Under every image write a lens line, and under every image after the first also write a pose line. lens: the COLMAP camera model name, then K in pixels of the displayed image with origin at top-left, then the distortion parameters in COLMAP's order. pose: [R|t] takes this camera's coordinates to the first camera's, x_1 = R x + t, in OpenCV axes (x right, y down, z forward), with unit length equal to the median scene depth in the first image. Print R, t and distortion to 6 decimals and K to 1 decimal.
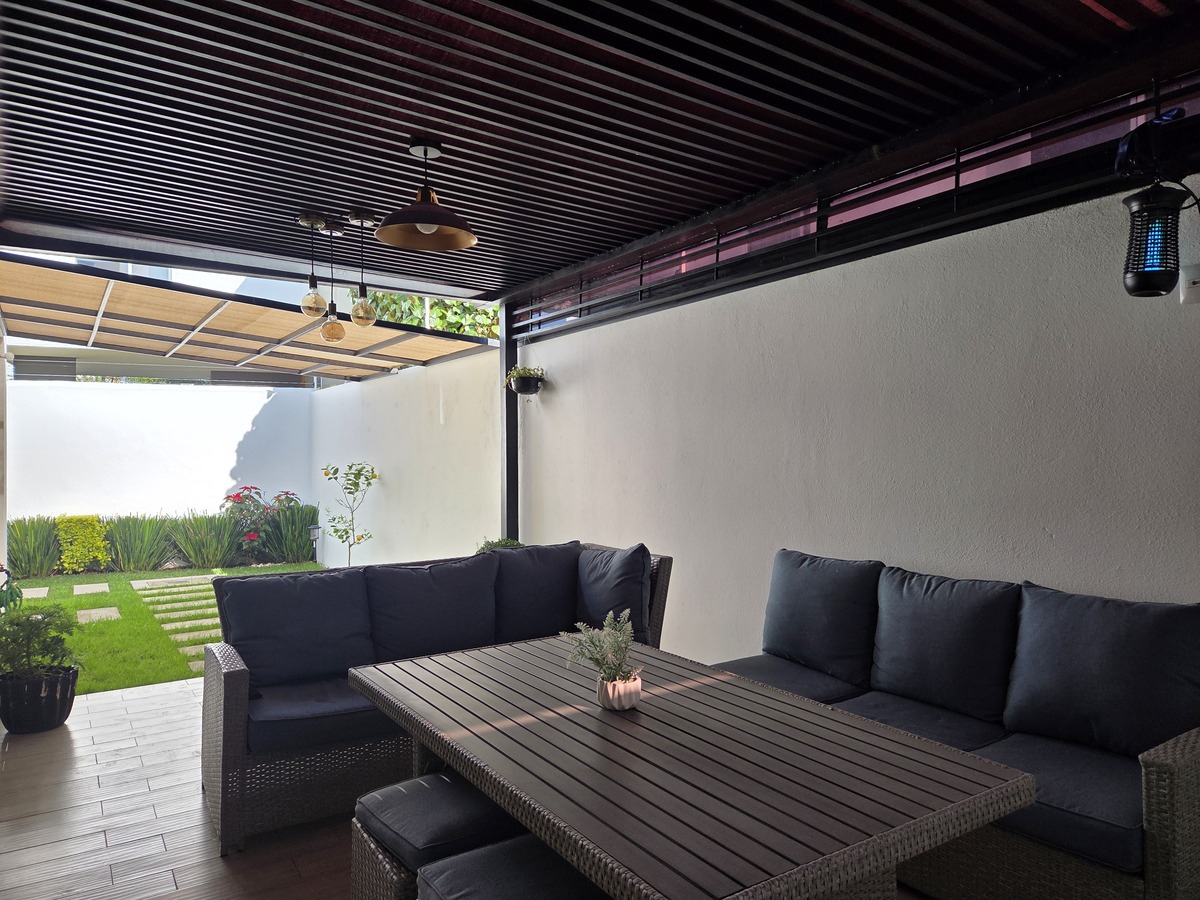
lens RADIAL K [[792.7, 0, 606.9], [0, 792.7, 445.8], [0, 0, 1]] dist [0.086968, -0.071564]
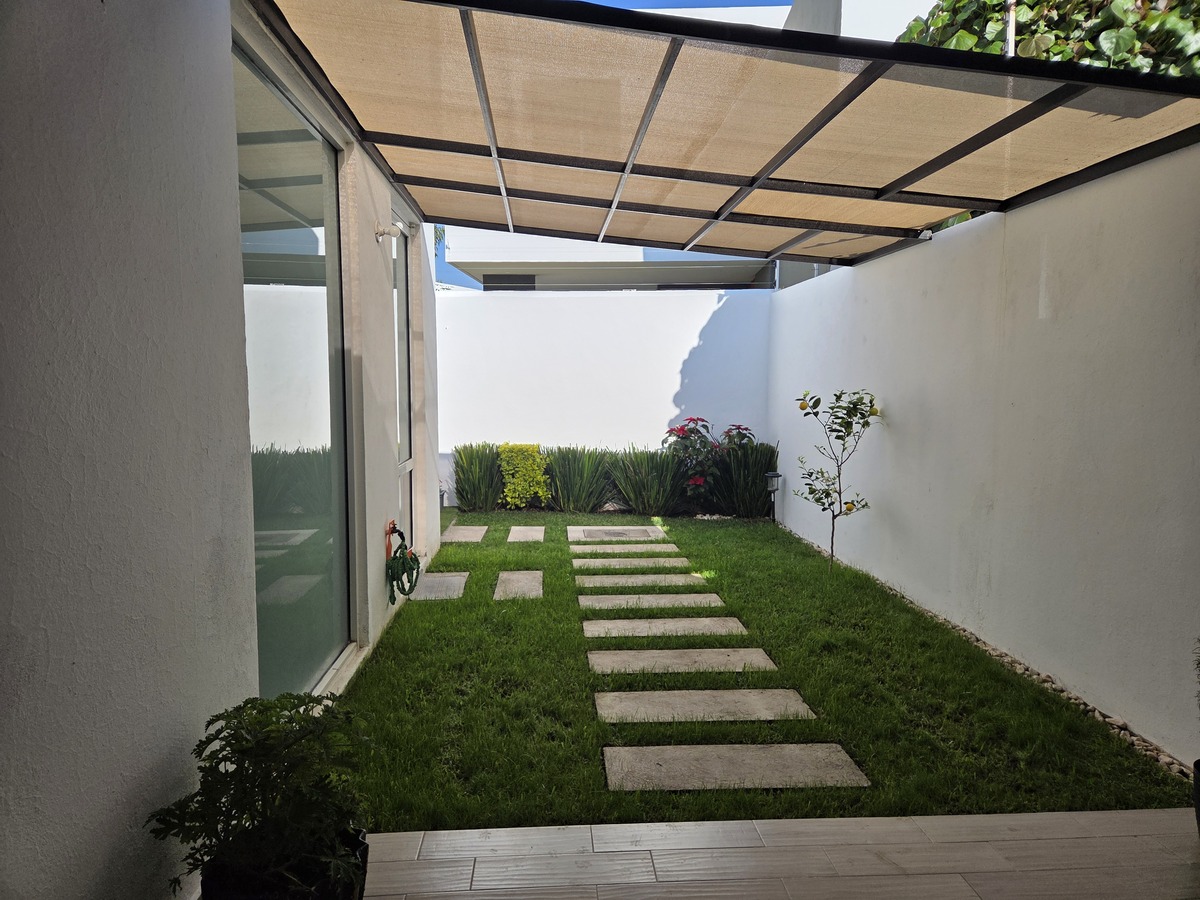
lens RADIAL K [[792.7, 0, 606.9], [0, 792.7, 445.8], [0, 0, 1]] dist [0.086968, -0.071564]
pose [[0.866481, 0.051678, -0.496528, -0.159180], [-0.003445, 0.995223, 0.097569, 0.003228], [0.499199, -0.082831, 0.862519, 0.342160]]
